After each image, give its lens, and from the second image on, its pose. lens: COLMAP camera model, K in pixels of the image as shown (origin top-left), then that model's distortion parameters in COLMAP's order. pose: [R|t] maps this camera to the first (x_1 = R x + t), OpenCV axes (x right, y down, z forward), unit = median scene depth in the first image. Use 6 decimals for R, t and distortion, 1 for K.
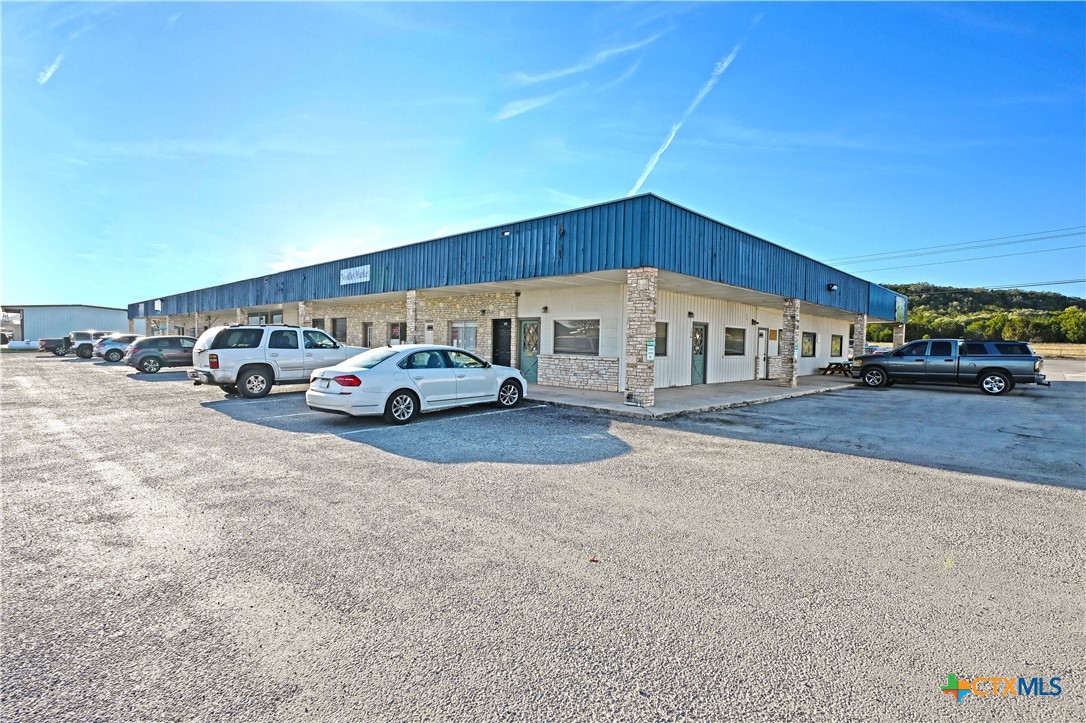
lens RADIAL K [[528.9, 0, 543.1], [0, 528.9, 360.2], [0, 0, 1]] dist [0.002031, 0.002800]
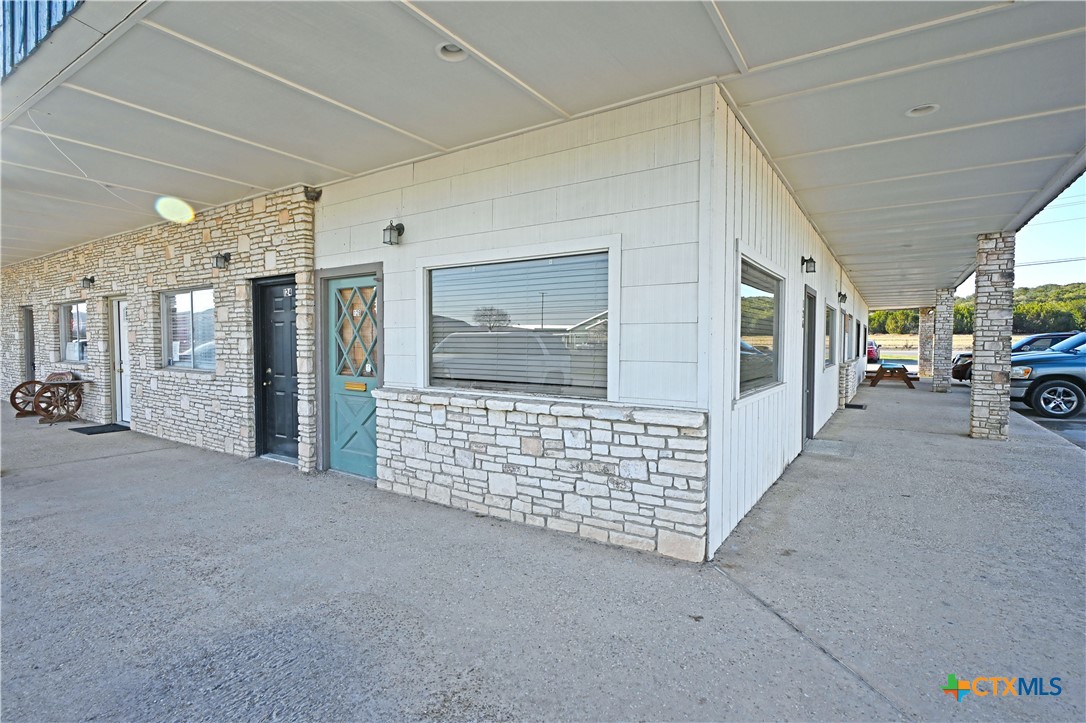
lens RADIAL K [[528.9, 0, 542.8], [0, 528.9, 361.6], [0, 0, 1]] dist [0.002031, 0.002800]
pose [[0.984022, -0.024089, 0.176407, 0.028798], [0.023163, 0.999705, 0.007306, -0.024623], [-0.176531, -0.003104, 0.984290, 0.664678]]
